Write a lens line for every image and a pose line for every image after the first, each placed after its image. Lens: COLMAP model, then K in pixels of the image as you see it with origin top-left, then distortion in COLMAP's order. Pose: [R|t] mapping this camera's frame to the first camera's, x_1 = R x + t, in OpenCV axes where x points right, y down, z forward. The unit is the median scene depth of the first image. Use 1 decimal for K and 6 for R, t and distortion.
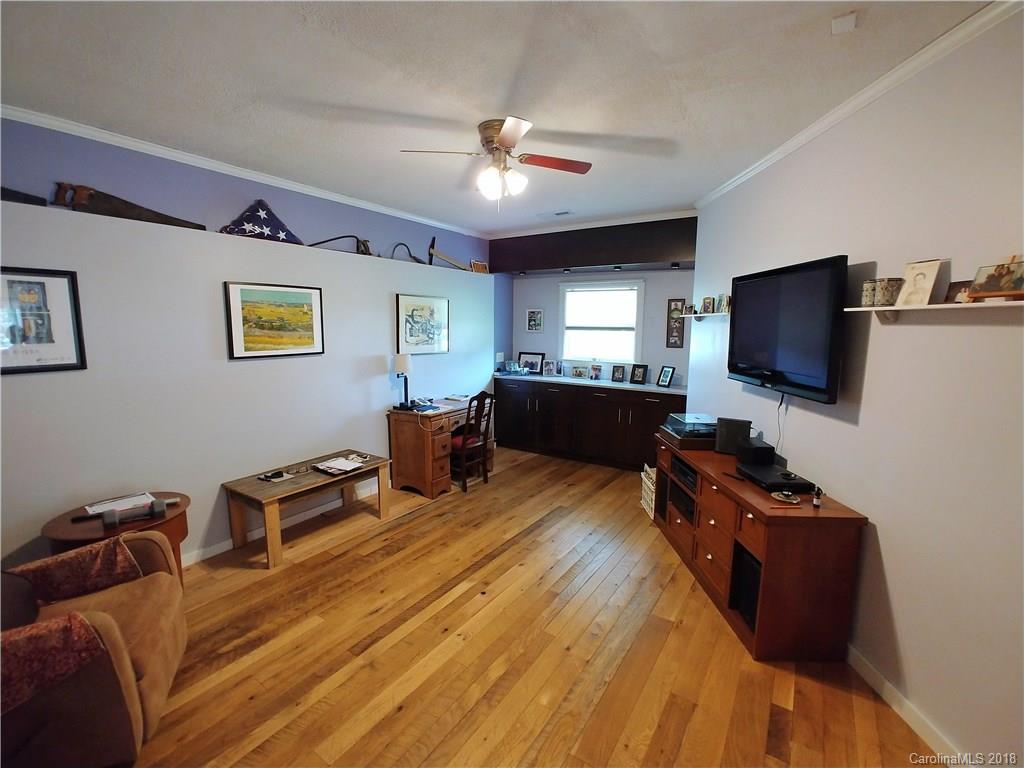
lens RADIAL K [[441.5, 0, 512.4], [0, 441.5, 382.3], [0, 0, 1]] dist [-0.018452, -0.001286]
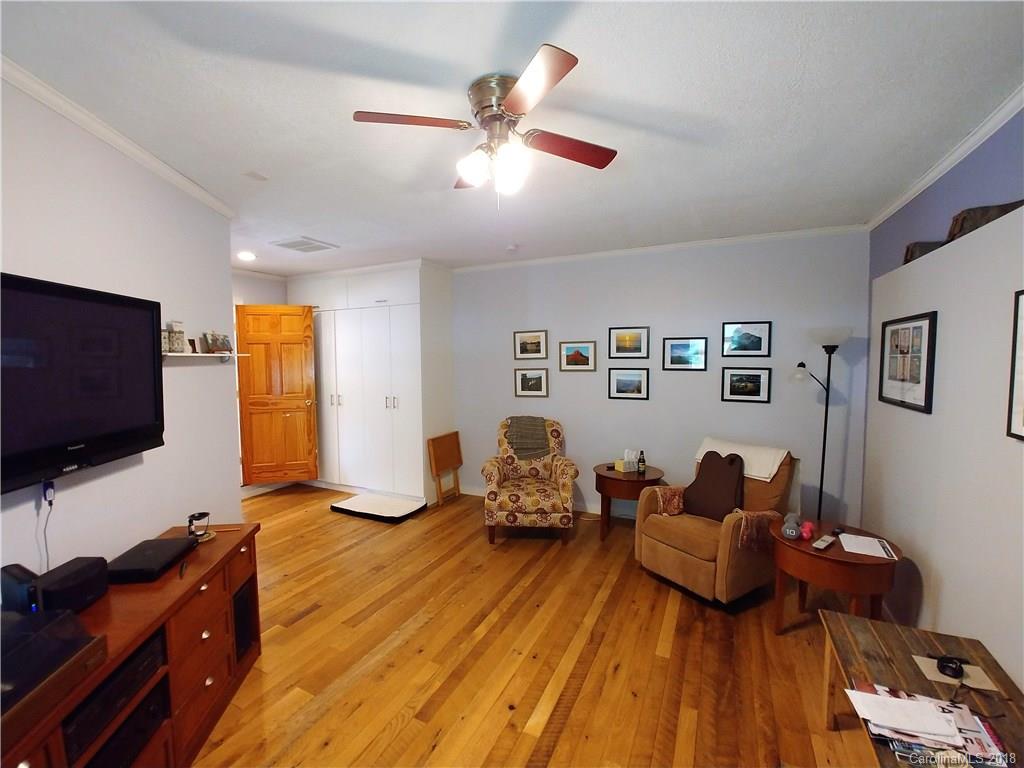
lens RADIAL K [[441.5, 0, 512.7], [0, 441.5, 383.5], [0, 0, 1]] dist [-0.018452, -0.001286]
pose [[-0.988866, 0.002120, -0.148791, 0.057891], [-0.027762, 0.979715, 0.198464, -0.300579], [0.146193, 0.200385, -0.968748, 1.968269]]
